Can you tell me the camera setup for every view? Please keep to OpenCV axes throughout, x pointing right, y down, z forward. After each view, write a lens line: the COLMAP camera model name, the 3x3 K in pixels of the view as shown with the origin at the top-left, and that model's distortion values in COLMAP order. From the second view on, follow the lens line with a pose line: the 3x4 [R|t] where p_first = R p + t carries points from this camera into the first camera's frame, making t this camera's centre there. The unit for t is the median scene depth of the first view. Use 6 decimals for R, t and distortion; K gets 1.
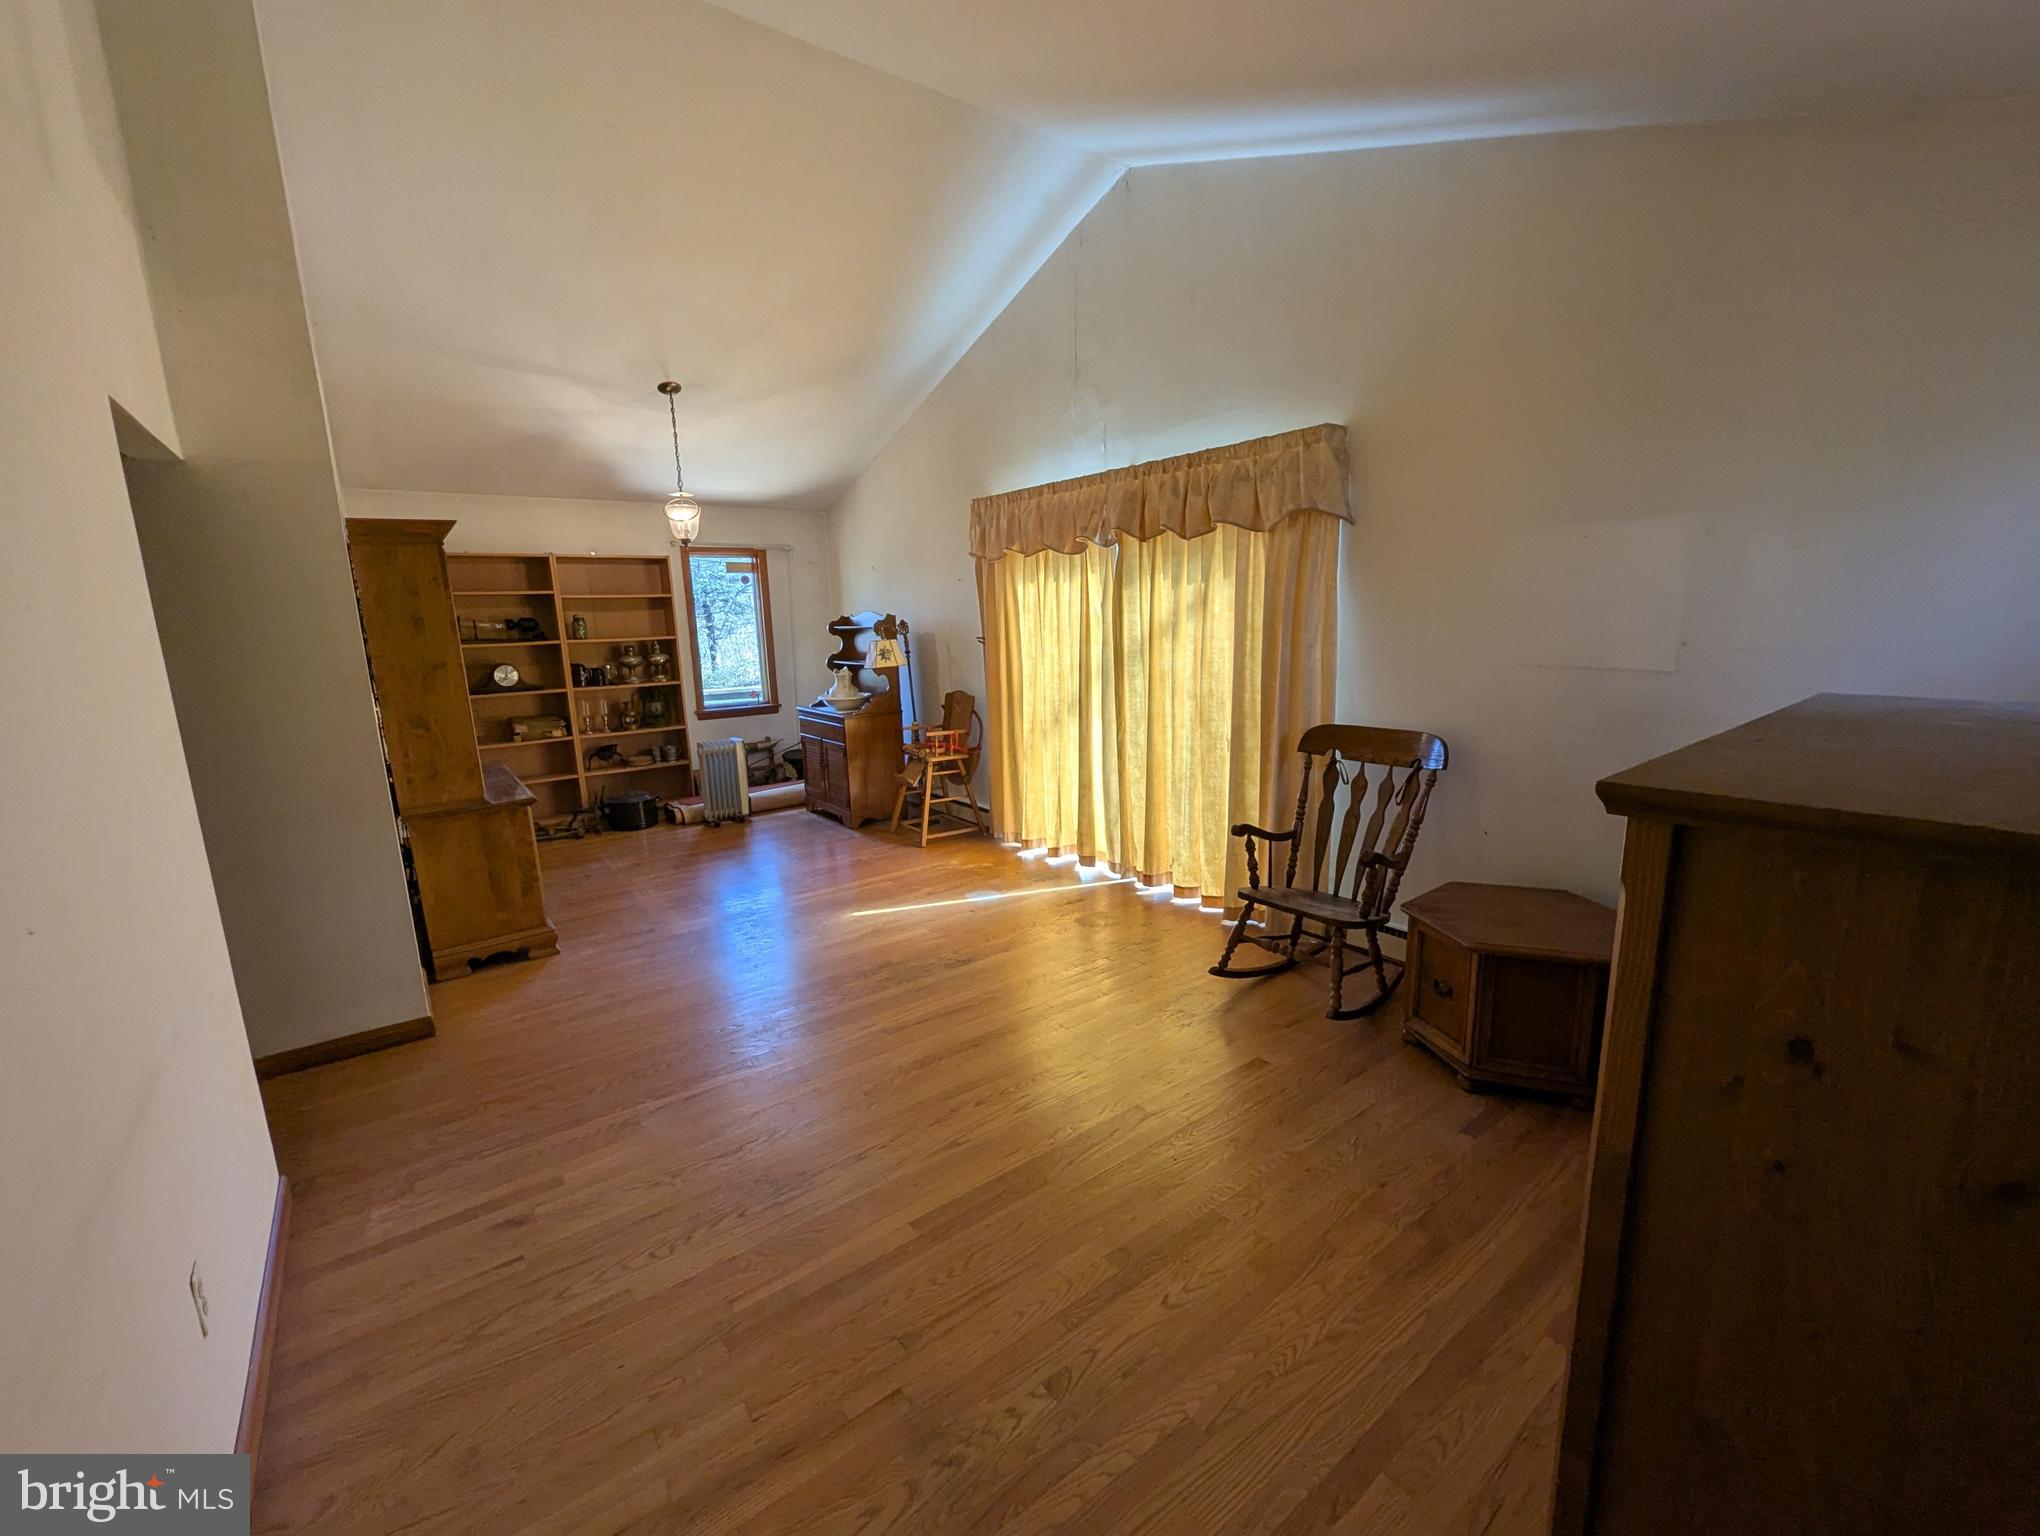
lens RADIAL K [[838.6, 0, 1028.4], [0, 838.6, 774.6], [0, 0, 1]] dist [0.001110, 0.000118]
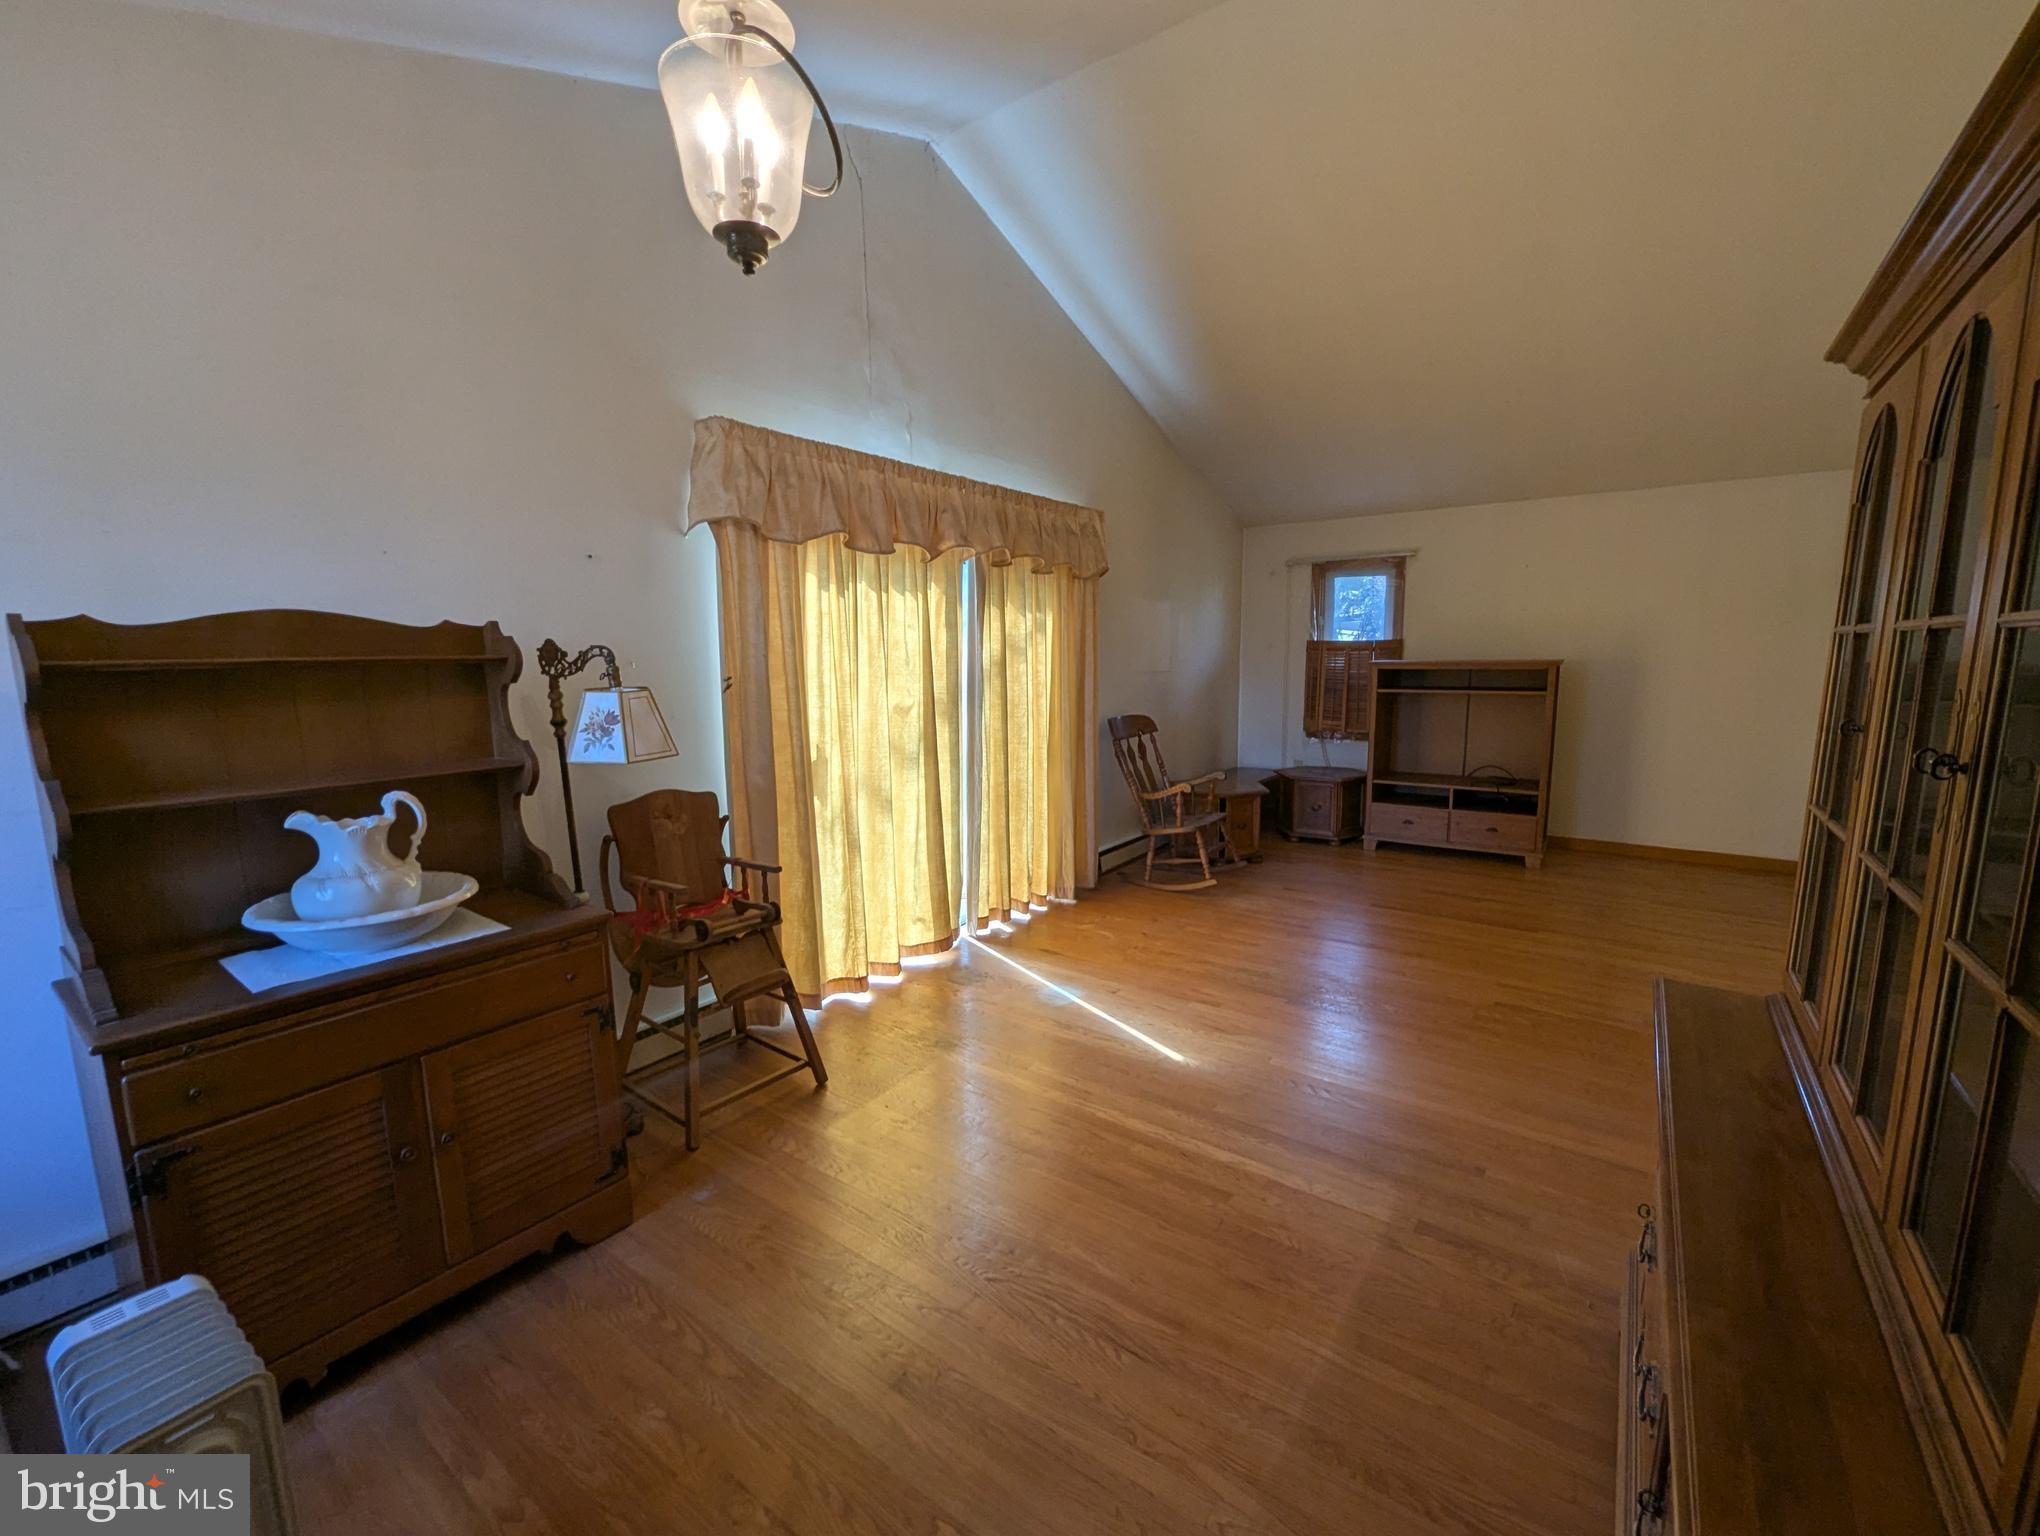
lens RADIAL K [[844.8, 0, 1027.5], [0, 844.8, 771.3], [0, 0, 1]] dist [-0.001905, -0.000161]
pose [[-0.290435, -0.110043, 0.950546, -0.869809], [0.198195, 0.964906, 0.172263, -0.221121], [-0.936144, 0.238424, -0.258433, 1.345804]]
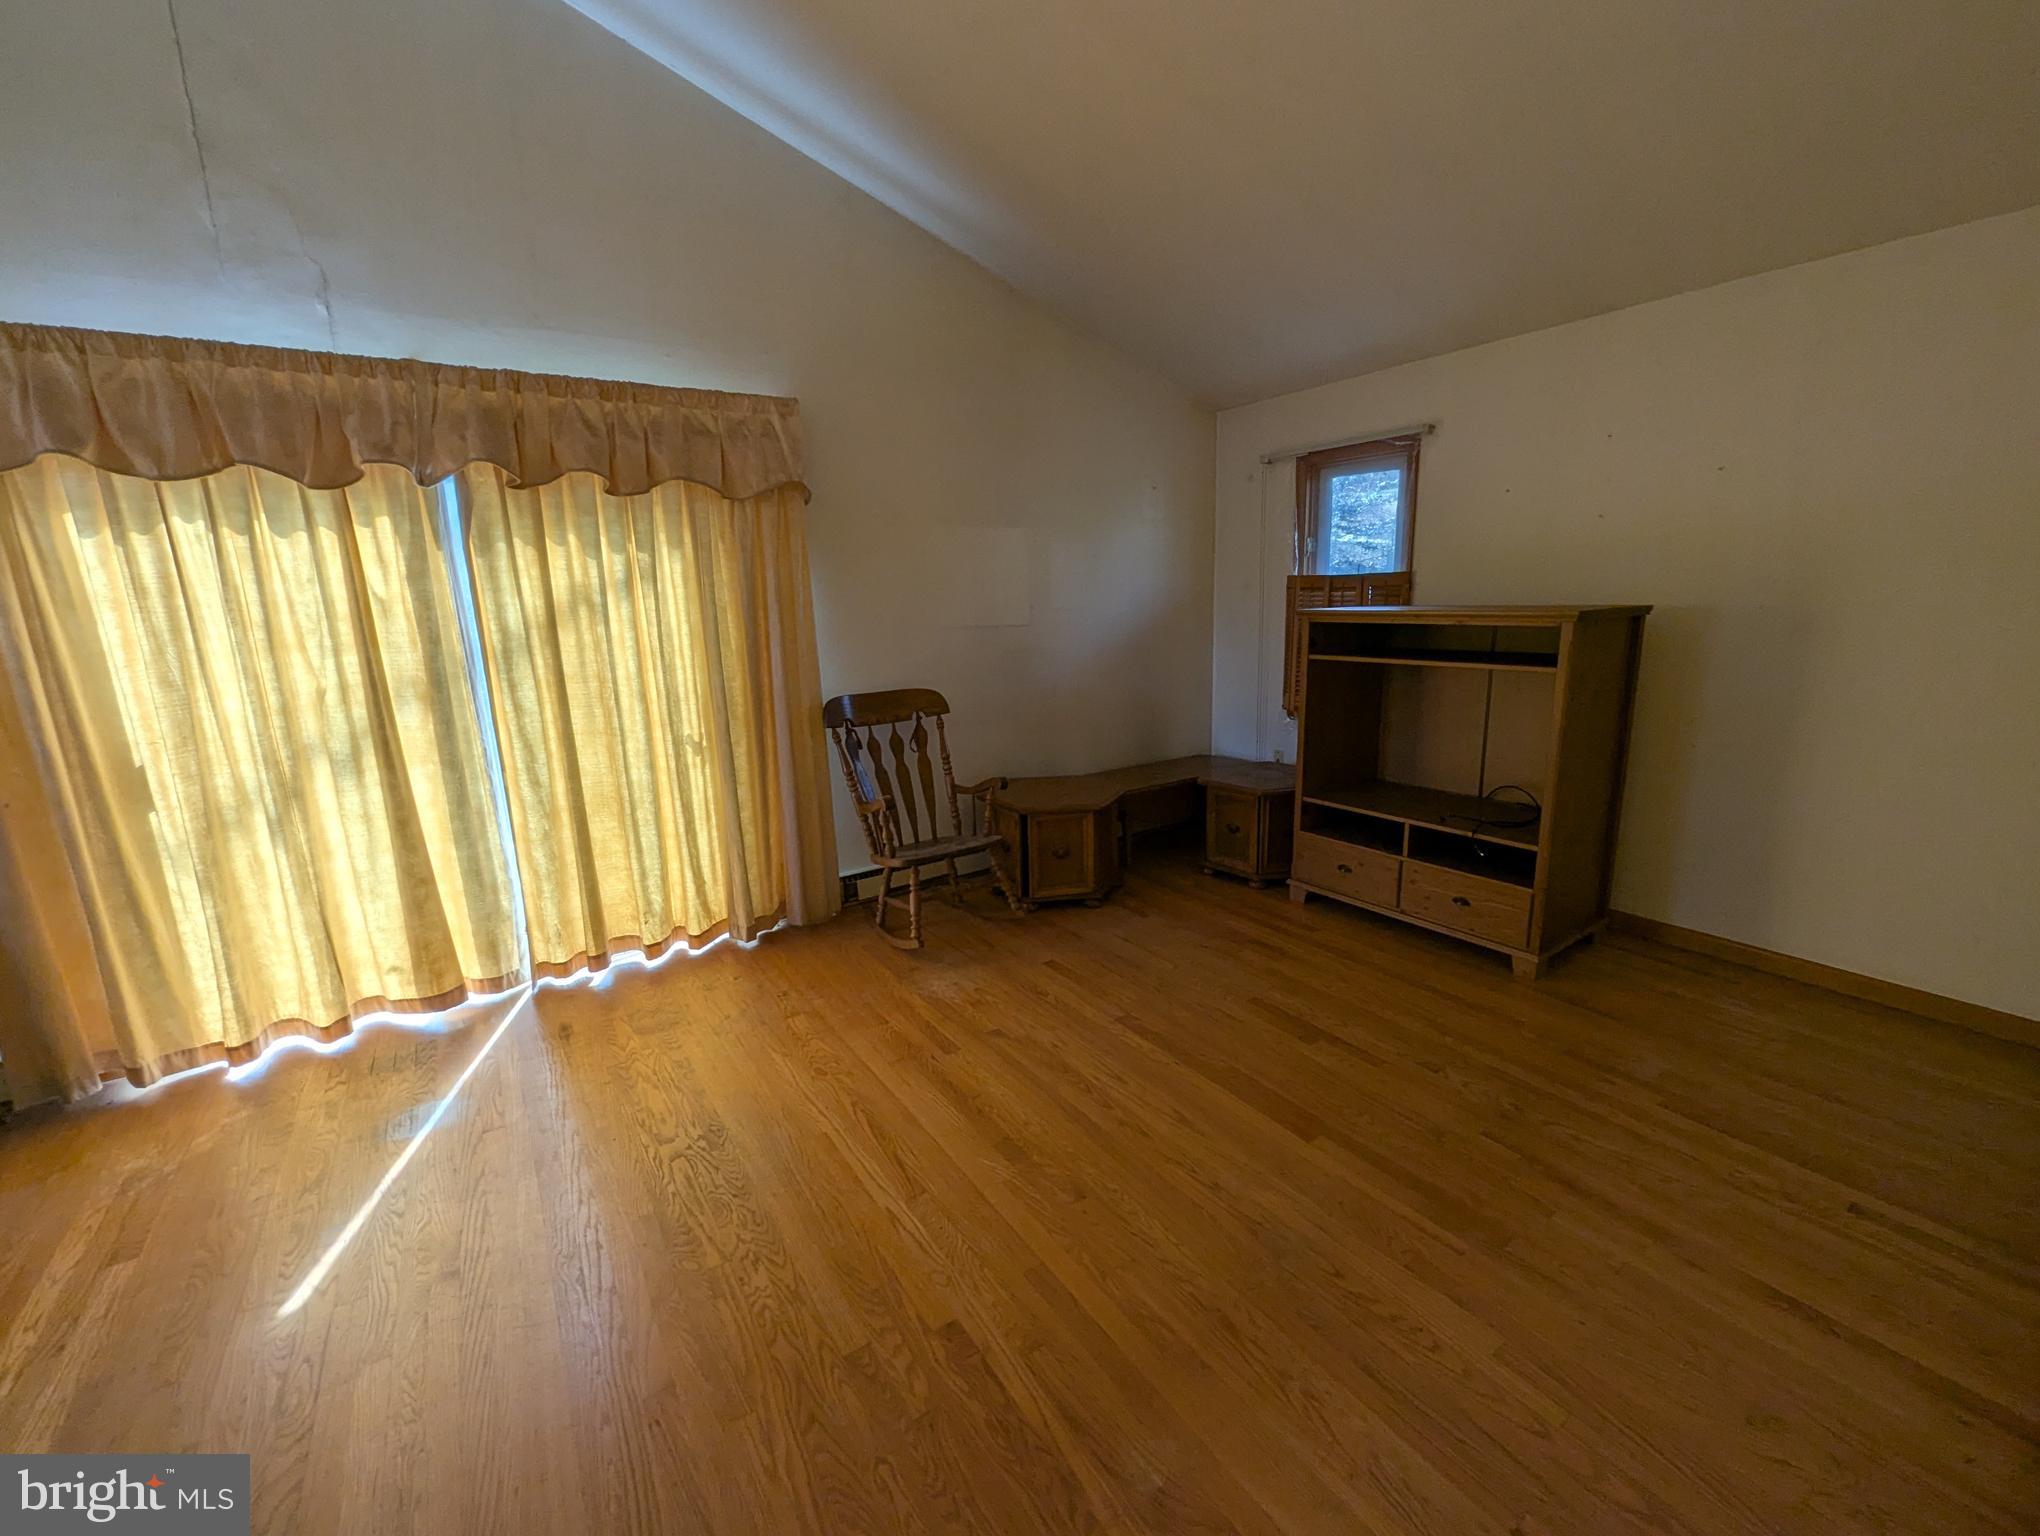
lens RADIAL K [[844.8, 0, 1027.5], [0, 844.8, 771.3], [0, 0, 1]] dist [-0.001905, -0.000161]
pose [[0.065902, -0.187300, 0.980090, -0.584349], [0.215846, 0.961645, 0.169261, -0.085731], [-0.974201, 0.200394, 0.103802, 0.600039]]
